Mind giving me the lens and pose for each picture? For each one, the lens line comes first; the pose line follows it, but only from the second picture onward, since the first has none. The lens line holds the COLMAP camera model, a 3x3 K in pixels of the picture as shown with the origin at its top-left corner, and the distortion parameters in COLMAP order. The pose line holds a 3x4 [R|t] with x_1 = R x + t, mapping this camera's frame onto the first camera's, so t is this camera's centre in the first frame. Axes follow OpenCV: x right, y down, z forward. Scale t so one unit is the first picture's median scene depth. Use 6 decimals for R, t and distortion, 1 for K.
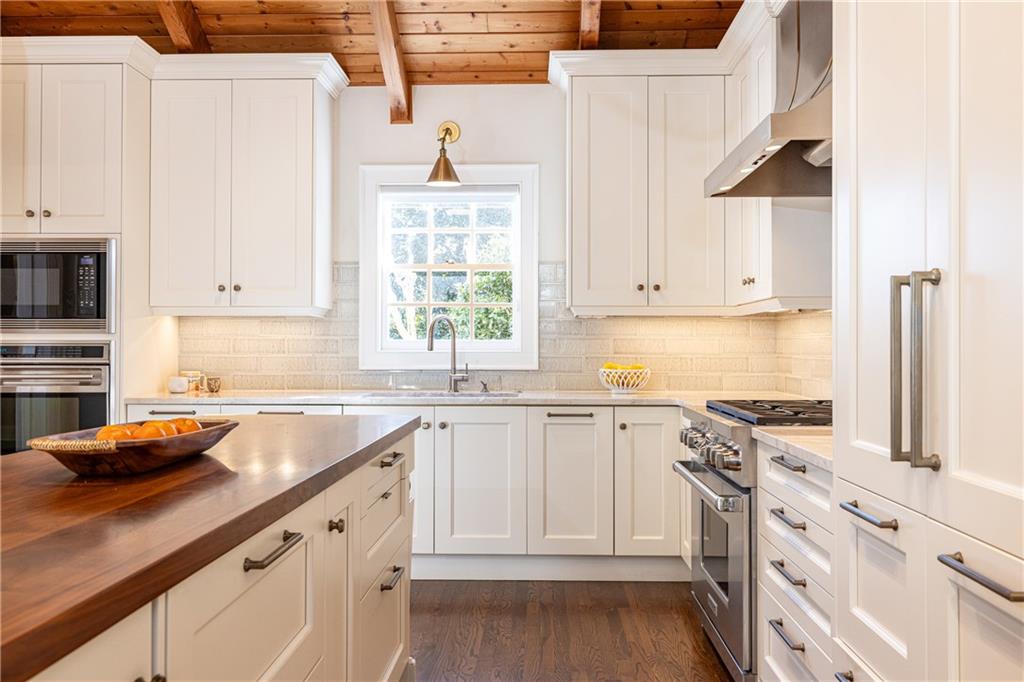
lens RADIAL K [[870.3, 0, 583.1], [0, 870.3, 355.5], [0, 0, 1]] dist [0.028707, -0.134463]
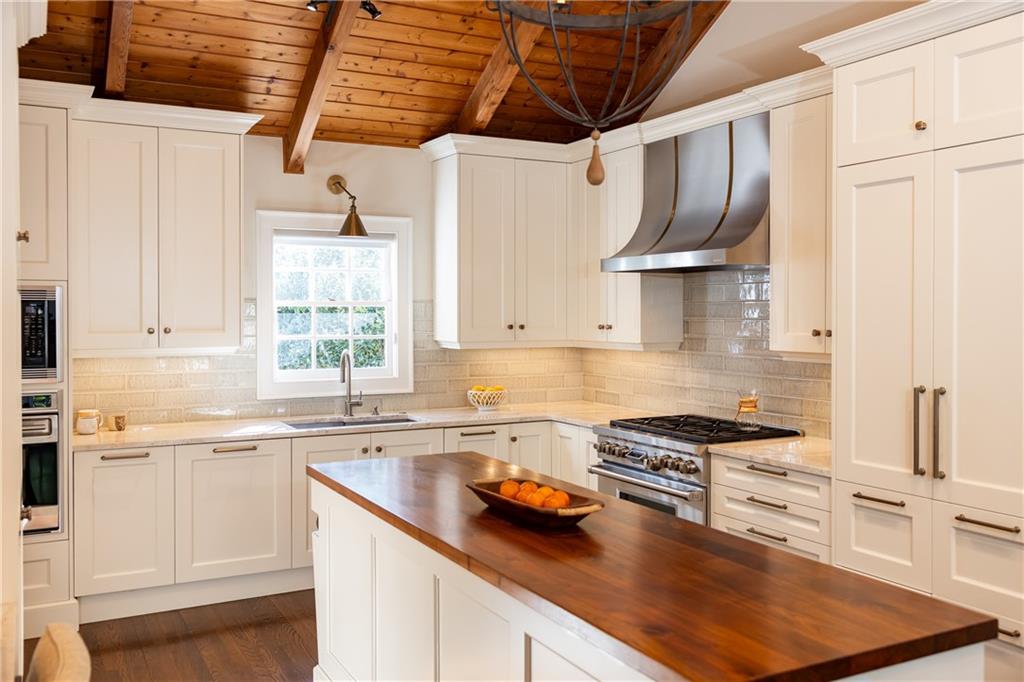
lens RADIAL K [[950.1, 0, 509.5], [0, 950.1, 323.9], [0, 0, 1]] dist [0.009077, 0.000237]
pose [[0.866494, -0.010889, 0.499068, -0.608971], [0.000656, 0.999786, 0.020675, -0.108211], [-0.499186, -0.017587, 0.866316, -0.186509]]
